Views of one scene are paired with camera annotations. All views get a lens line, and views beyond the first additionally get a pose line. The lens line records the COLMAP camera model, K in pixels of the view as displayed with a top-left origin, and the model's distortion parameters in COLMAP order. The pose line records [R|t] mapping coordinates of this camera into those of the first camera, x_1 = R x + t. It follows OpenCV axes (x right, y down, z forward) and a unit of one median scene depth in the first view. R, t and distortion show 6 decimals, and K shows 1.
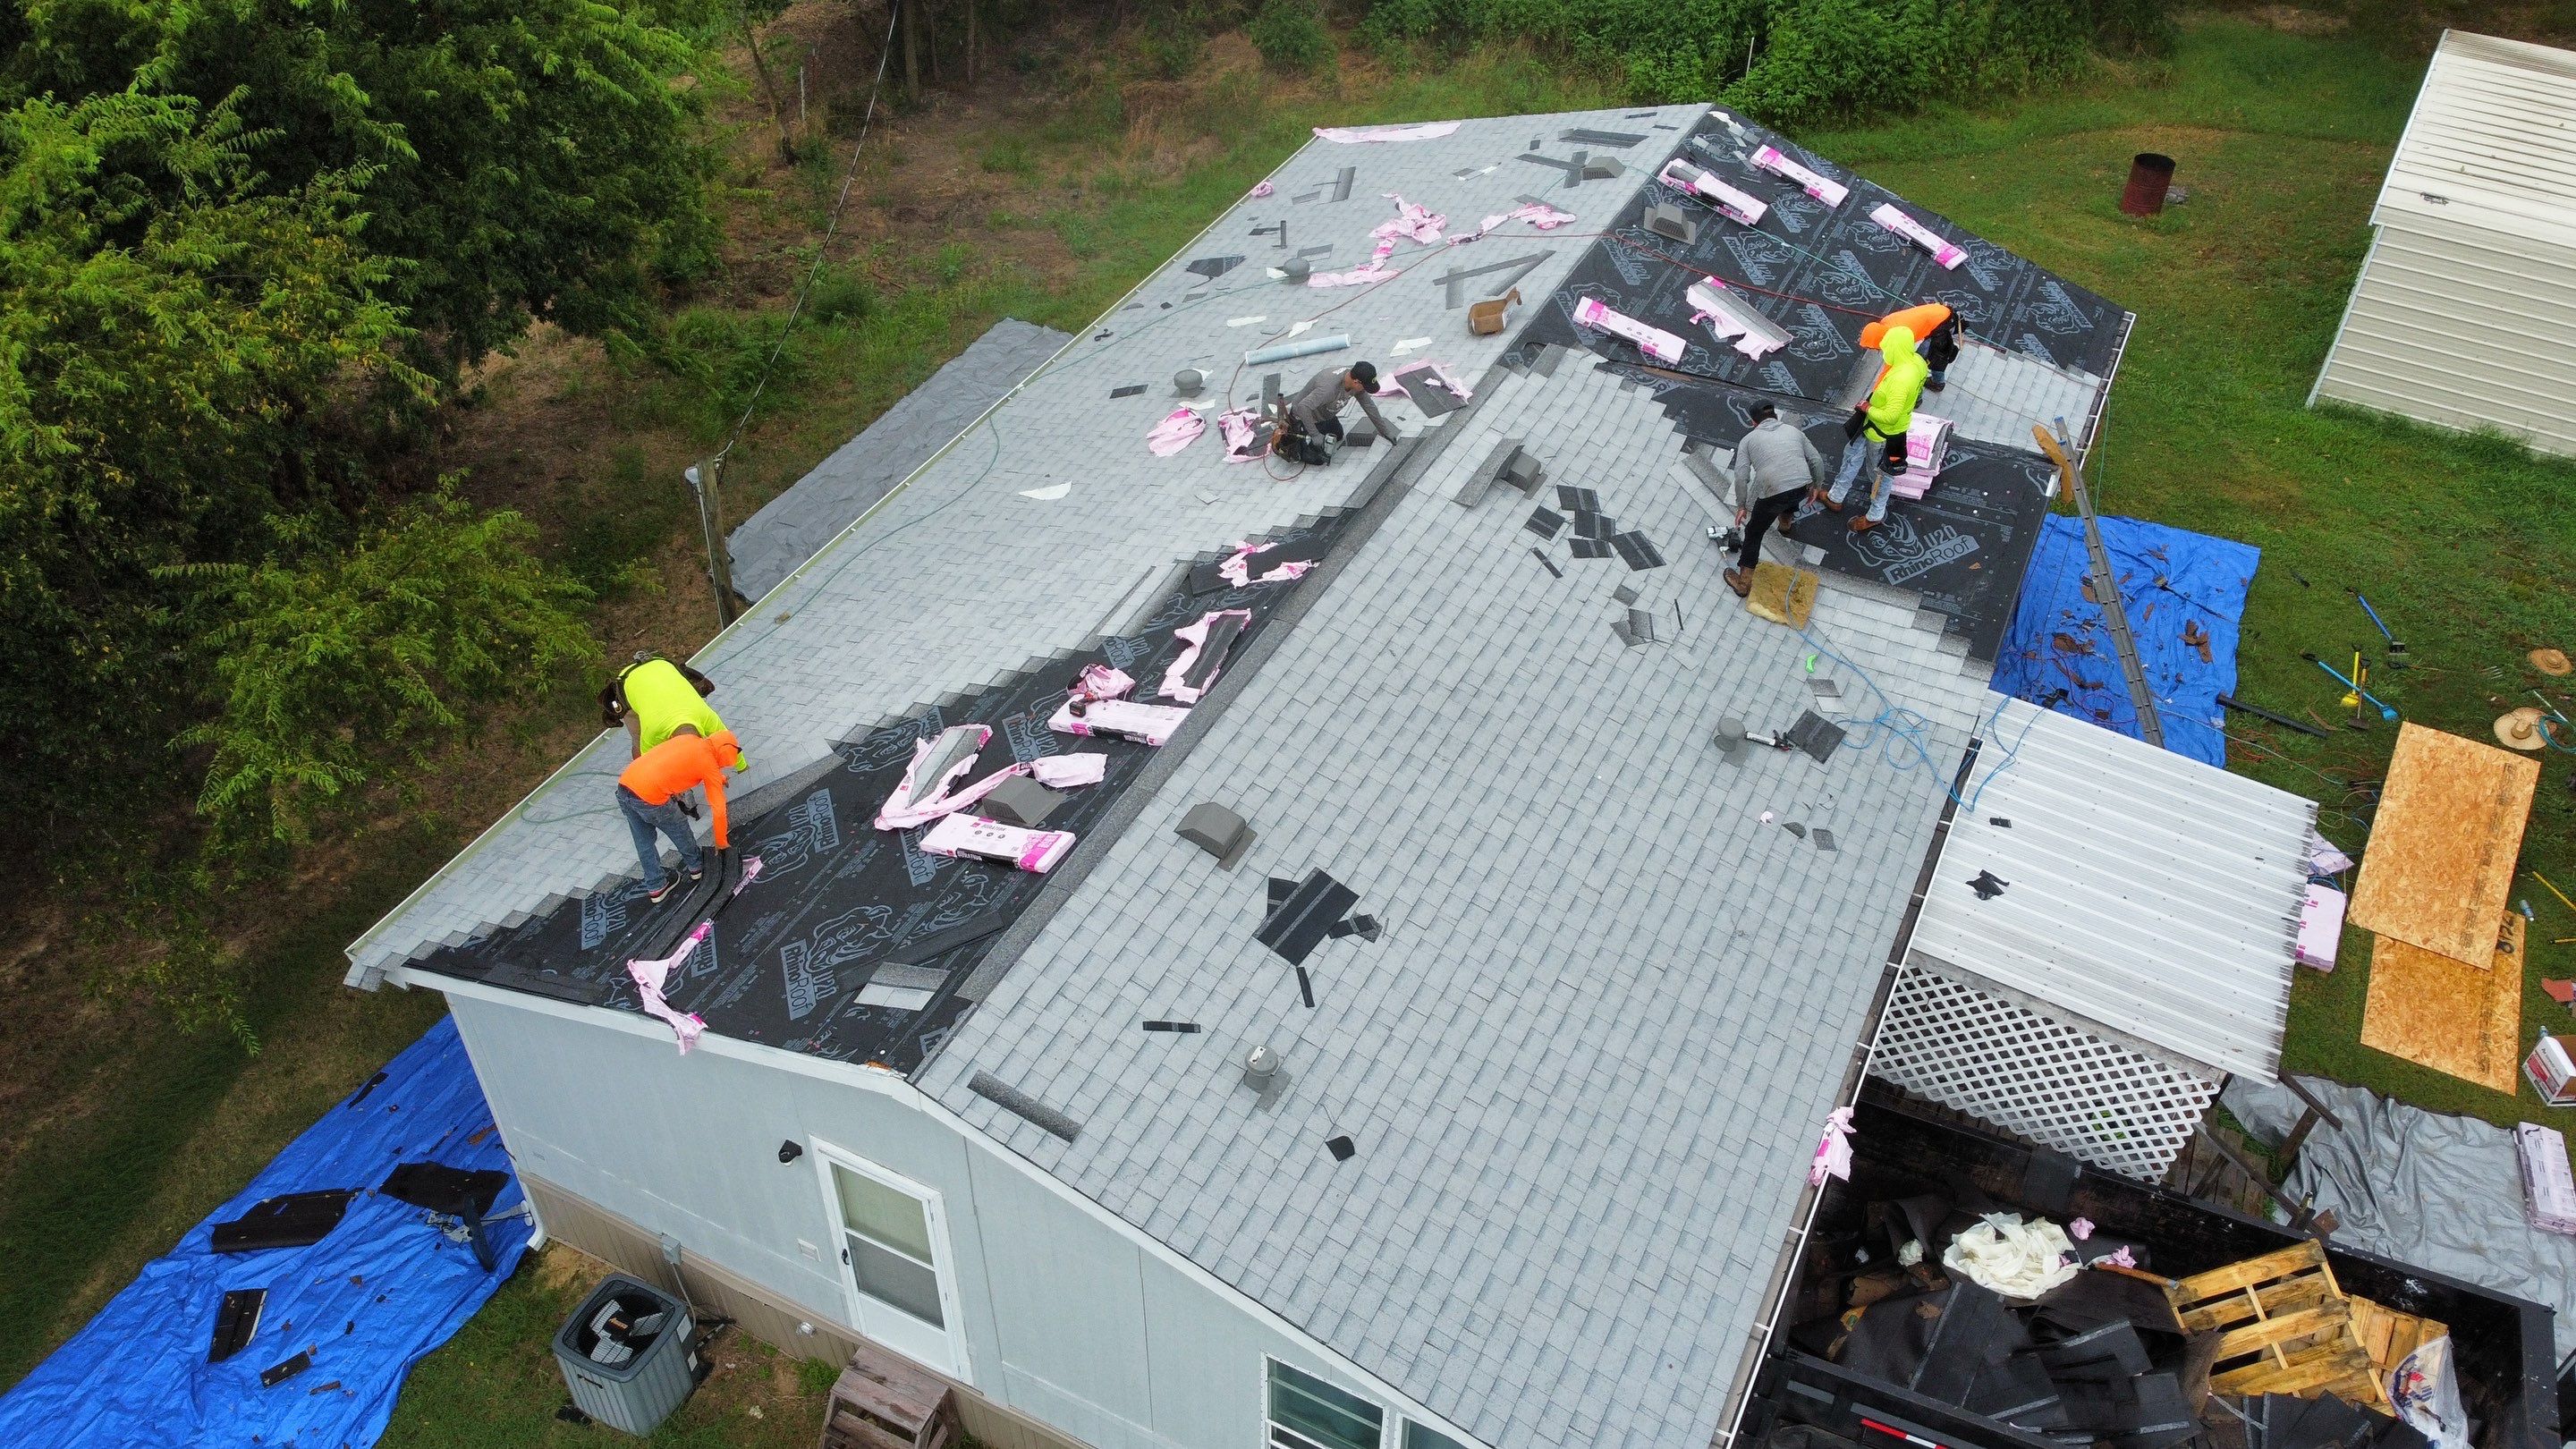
lens RADIAL K [[1960.9, 0, 1288.0], [0, 1960.9, 724.5], [0, 0, 1]] dist [-0.006851, 0.001736]
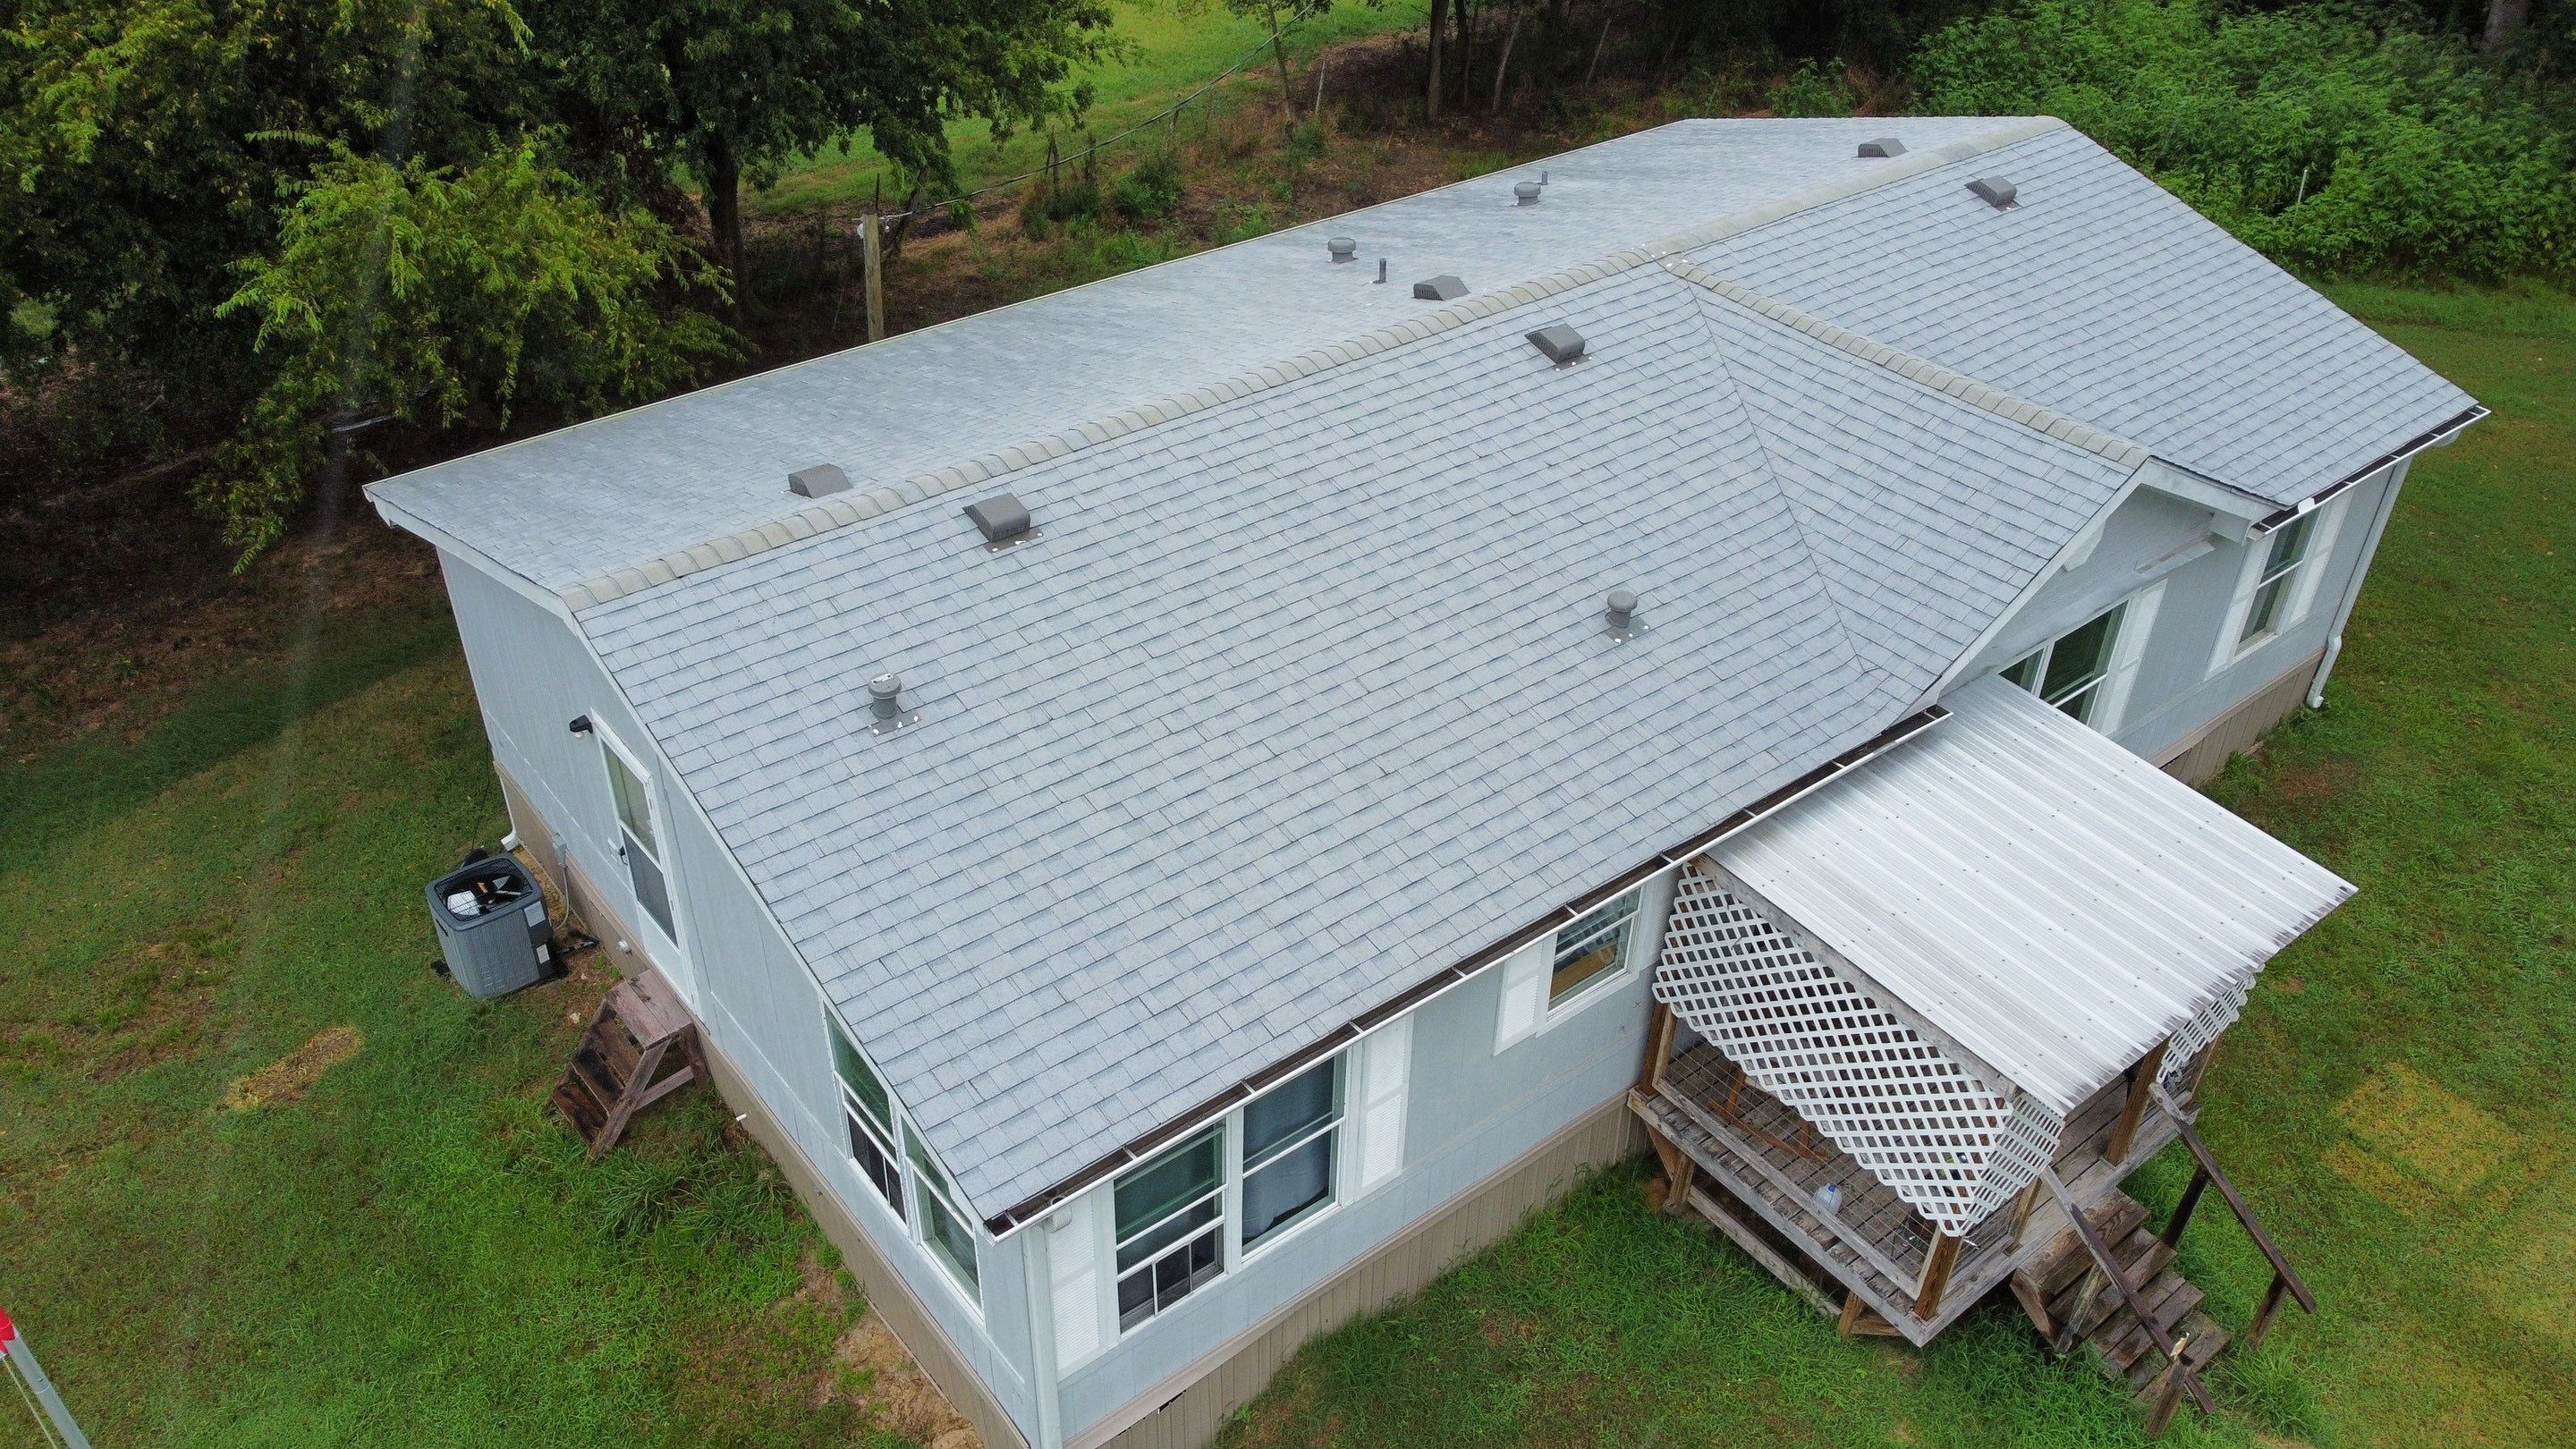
lens RADIAL K [[1960.9, 0, 1288.0], [0, 1960.9, 724.5], [0, 0, 1]] dist [-0.006851, 0.001736]
pose [[0.905146, 0.243396, -0.348524, 0.190524], [-0.277164, 0.959536, -0.049714, 0.066453], [0.322321, 0.141597, 0.935980, 0.048477]]
